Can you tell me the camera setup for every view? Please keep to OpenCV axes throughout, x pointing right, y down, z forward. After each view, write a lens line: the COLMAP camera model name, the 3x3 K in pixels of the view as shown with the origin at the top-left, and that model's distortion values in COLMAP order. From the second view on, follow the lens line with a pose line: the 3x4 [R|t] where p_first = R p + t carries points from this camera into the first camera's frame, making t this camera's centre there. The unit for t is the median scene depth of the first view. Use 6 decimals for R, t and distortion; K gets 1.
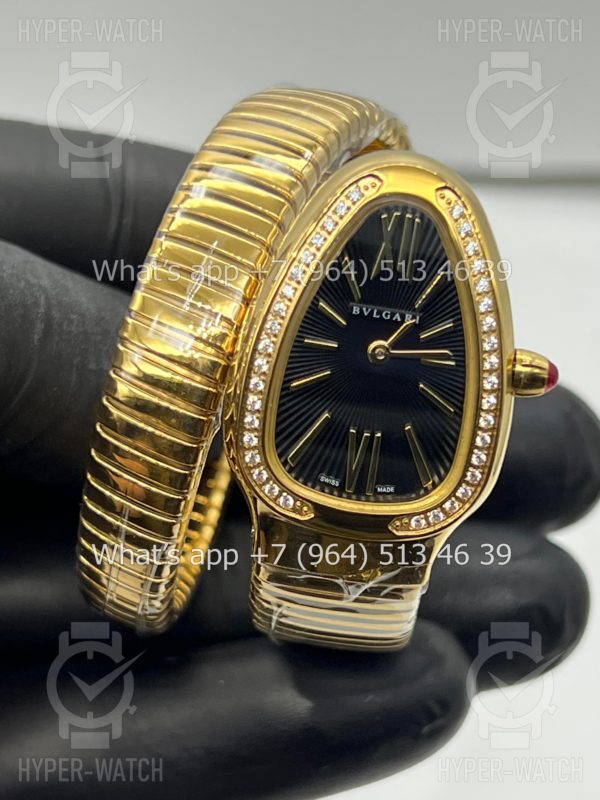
lens RADIAL K [[2035.4, 0, 300.6], [0, 2035.4, 399.1], [0, 0, 1]] dist [0.287369, 0.000000]
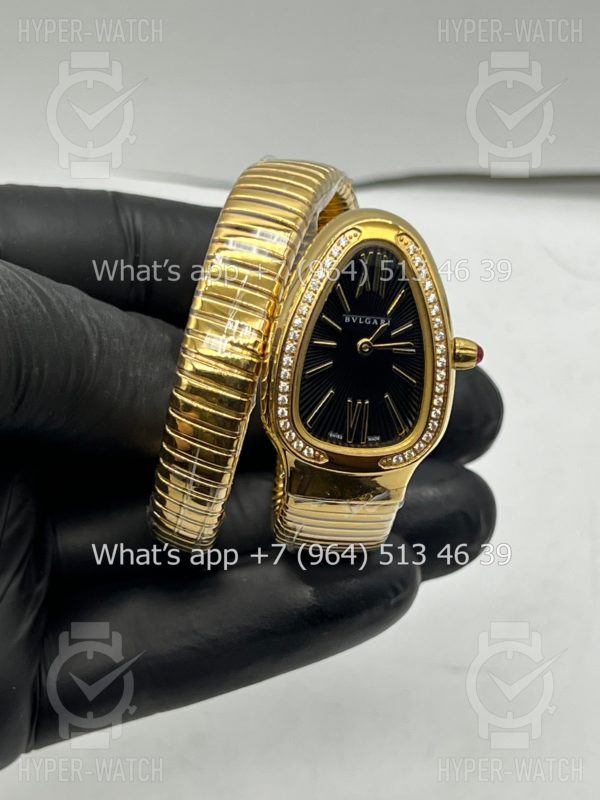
lens RADIAL K [[1797.7, 0, 299.5], [0, 1797.7, 400.8], [0, 0, 1]] dist [0.035910, 0.000000]
pose [[0.993858, -0.072575, 0.083547, -0.119532], [0.070016, 0.996994, 0.033171, -0.030308], [-0.085703, -0.027117, 0.995952, -0.293001]]
